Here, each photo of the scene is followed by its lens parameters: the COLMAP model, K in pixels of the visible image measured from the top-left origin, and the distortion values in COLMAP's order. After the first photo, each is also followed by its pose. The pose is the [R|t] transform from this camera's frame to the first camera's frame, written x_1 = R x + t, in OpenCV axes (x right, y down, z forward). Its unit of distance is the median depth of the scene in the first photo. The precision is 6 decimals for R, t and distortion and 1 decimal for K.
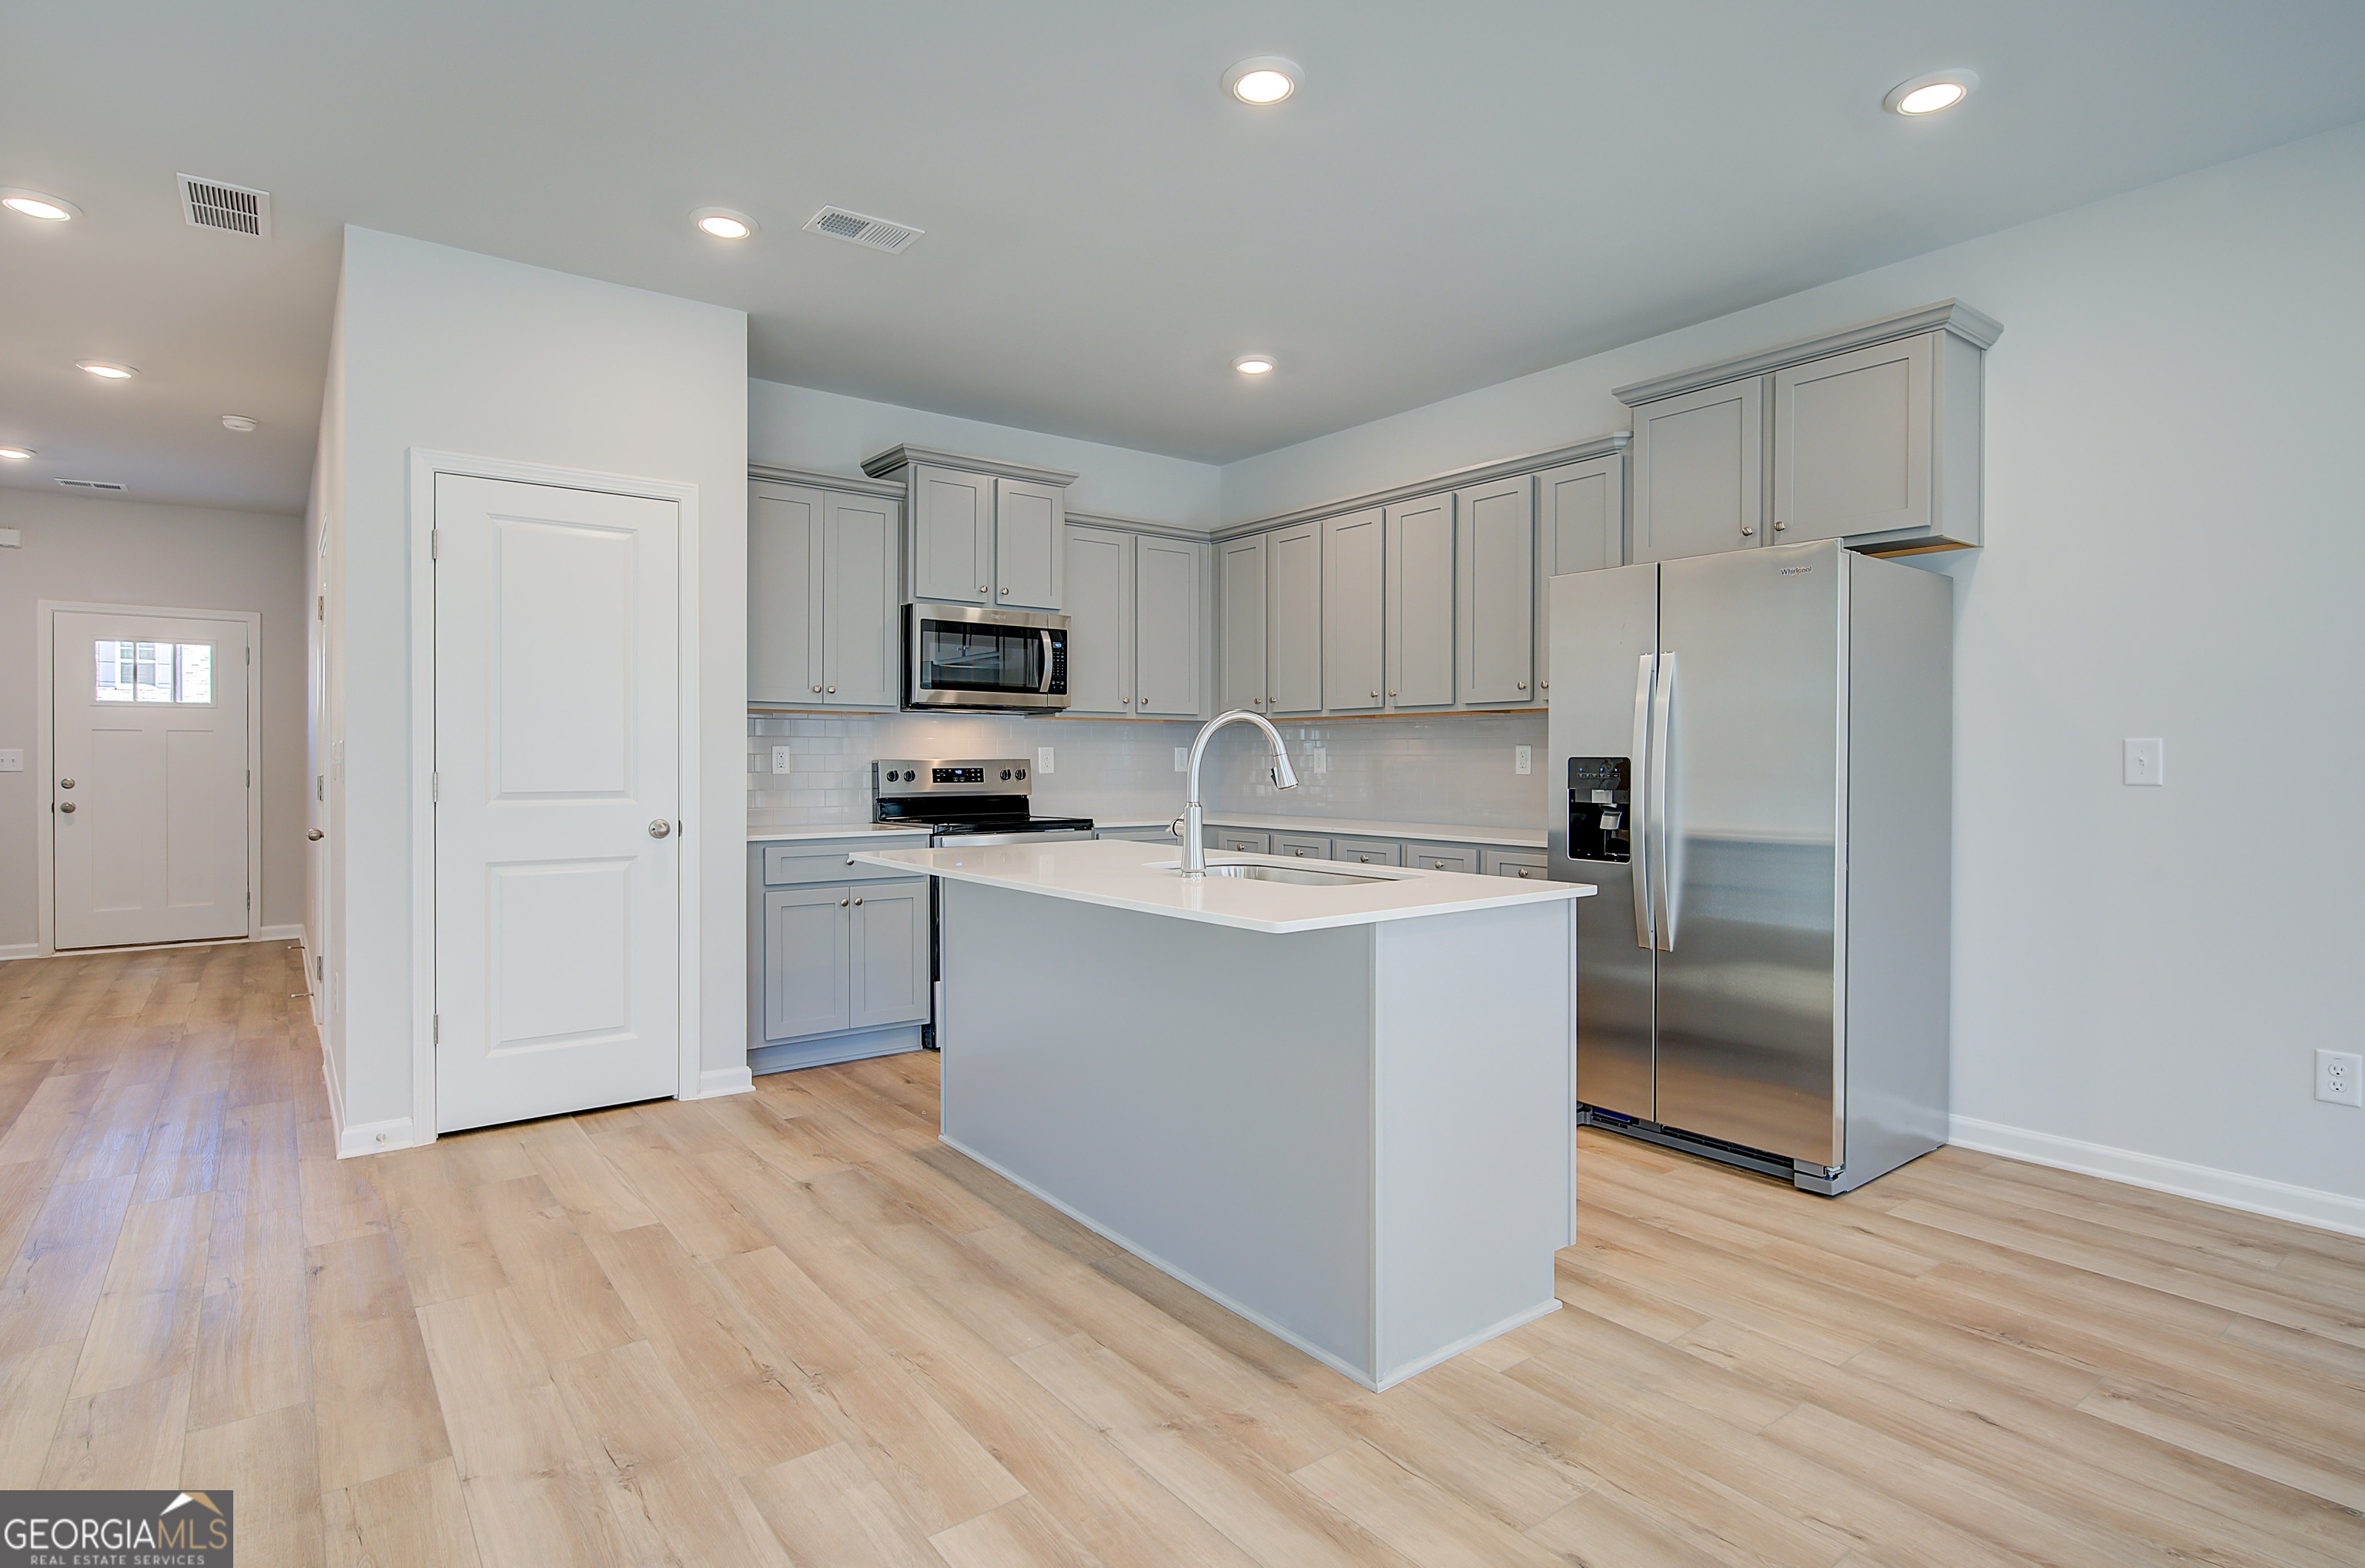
lens RADIAL K [[1192.6, 0, 1185.4], [0, 1192.6, 751.9], [0, 0, 1]] dist [-0.004841, -0.000383]
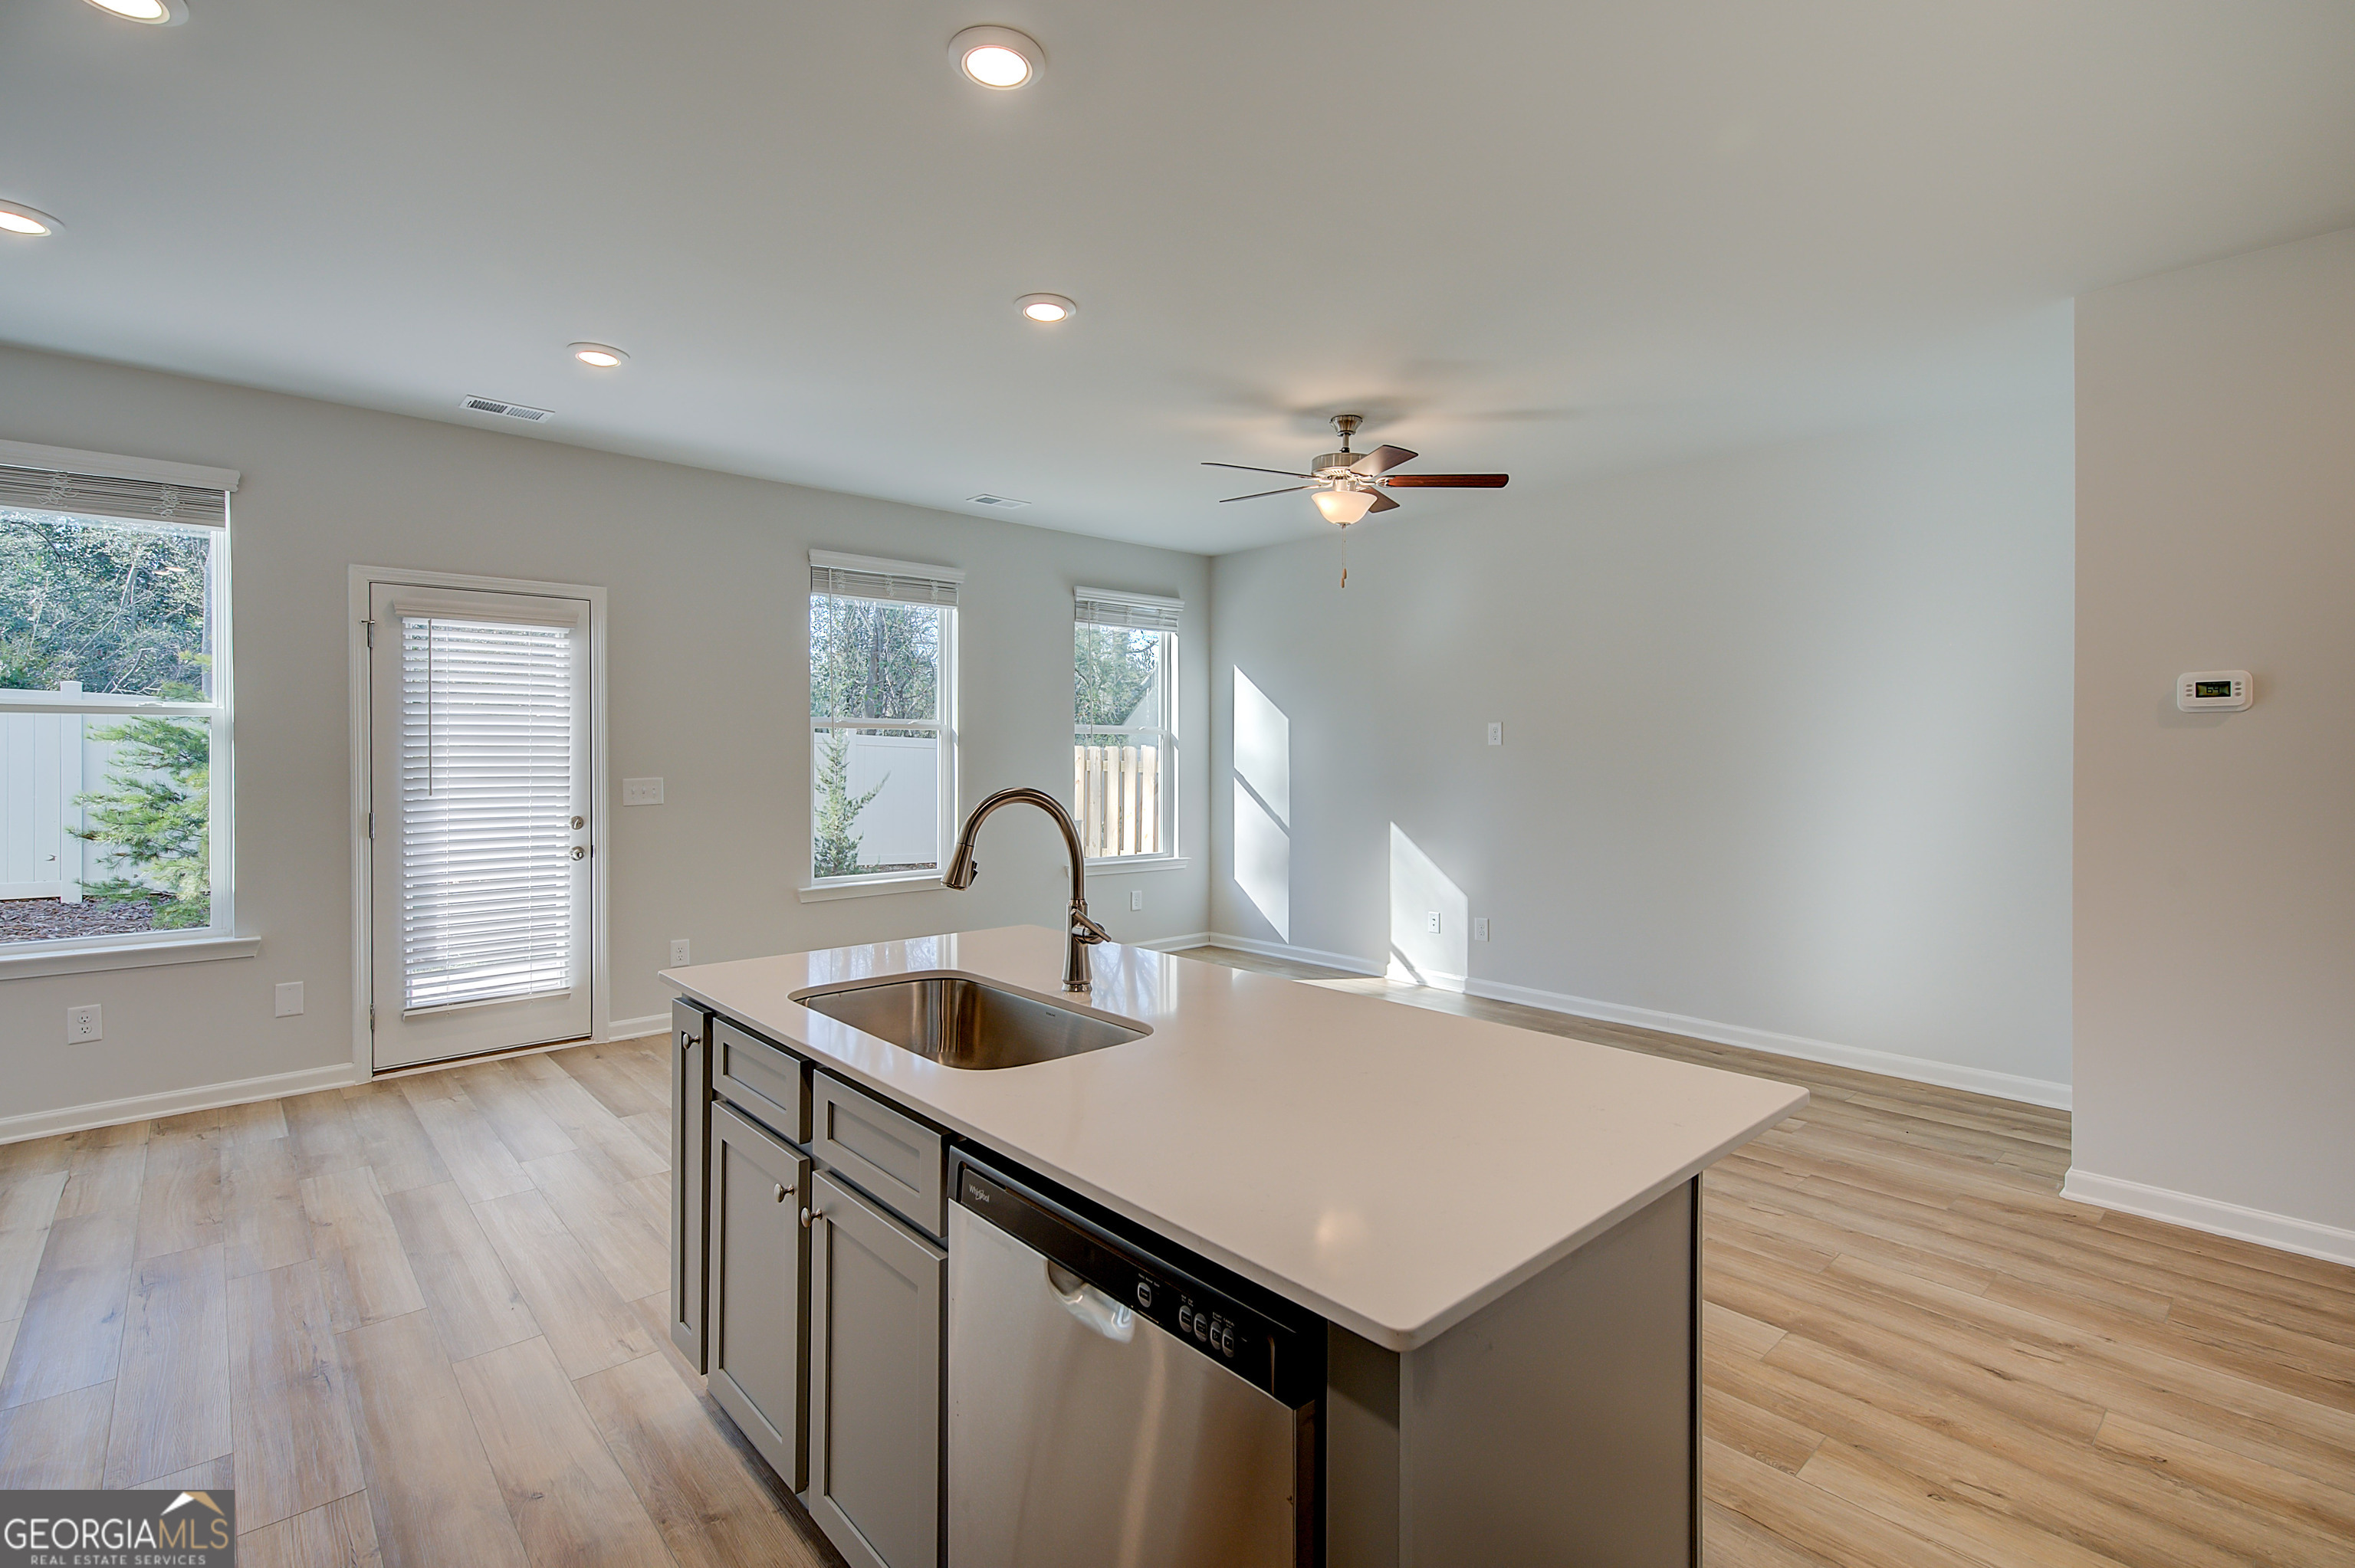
lens RADIAL K [[1066.8, 0, 1200.9], [0, 1066.8, 755.9], [0, 0, 1]] dist [0.004739, -0.000033]
pose [[-0.994735, -0.003453, -0.102422, -0.000520], [-0.003000, 0.999985, -0.004579, -0.045177], [0.102437, -0.004248, -0.994730, 1.434499]]
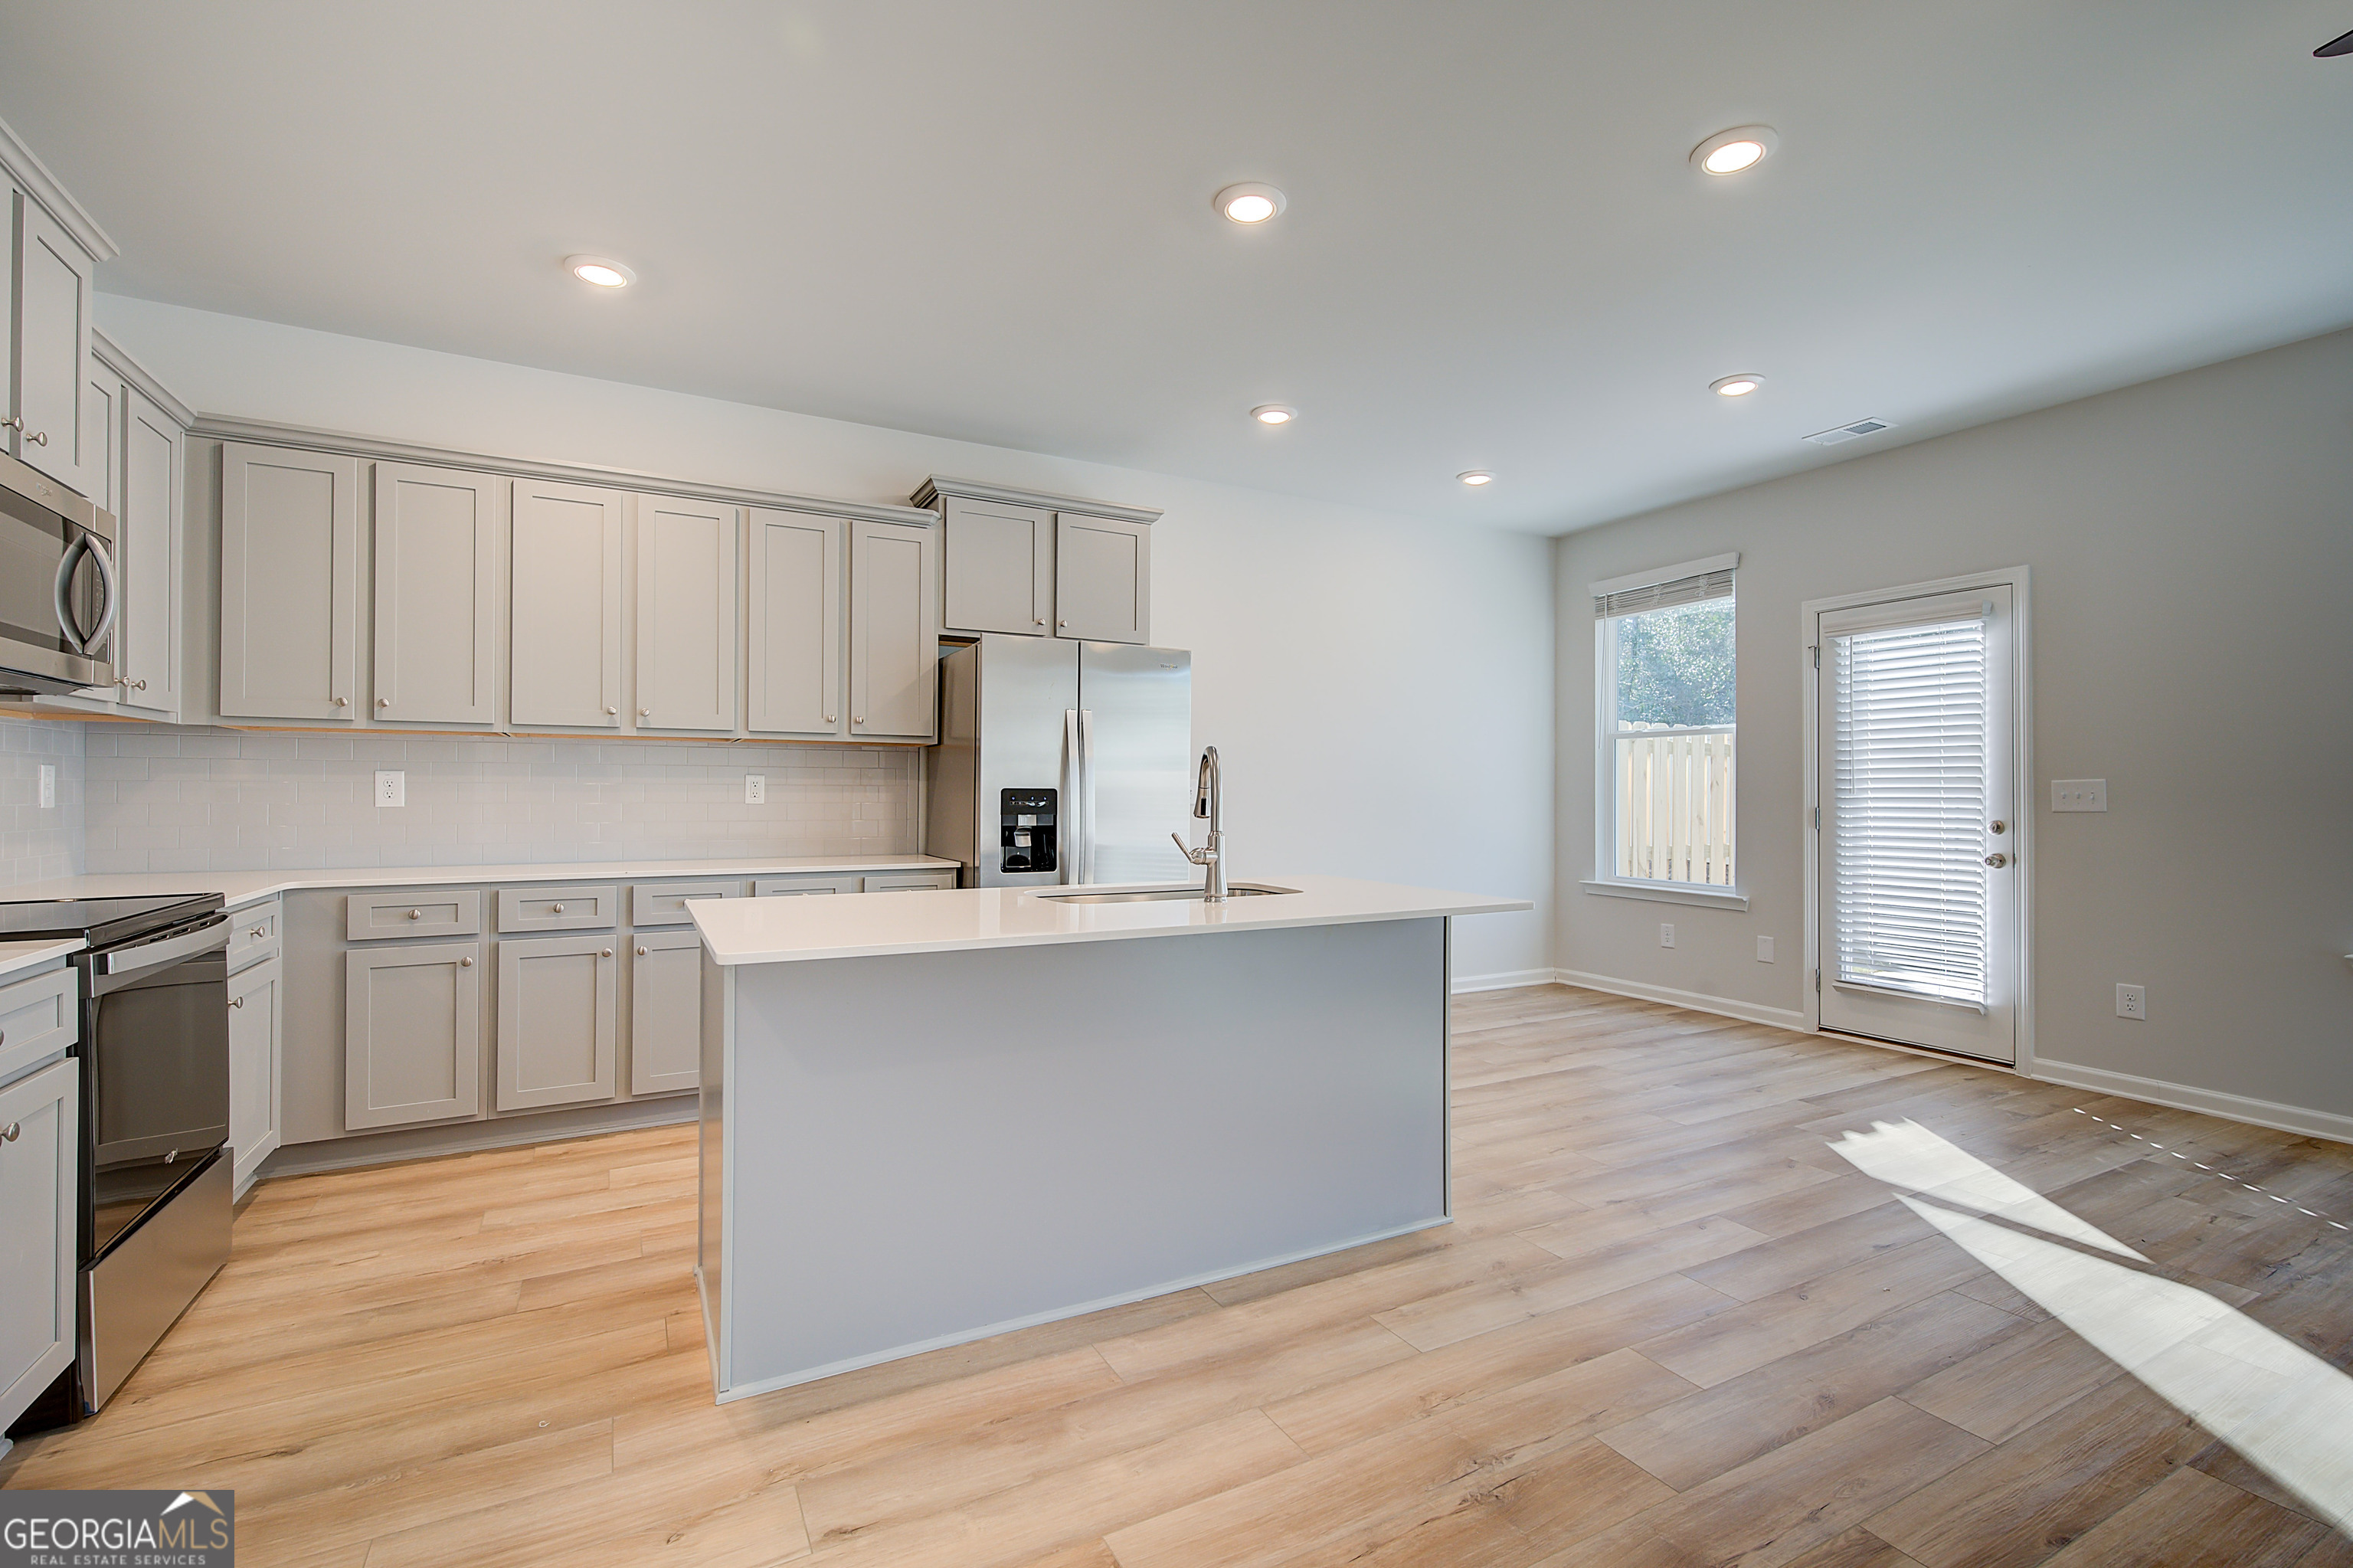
lens RADIAL K [[1066.1, 0, 1175.1], [0, 1066.1, 776.7], [0, 0, 1]] dist [0.004739, -0.000033]
pose [[0.154922, 0.012503, 0.987848, -0.771652], [-0.010929, 0.999880, -0.010942, 0.003094], [-0.987866, -0.009101, 0.155040, 0.730030]]
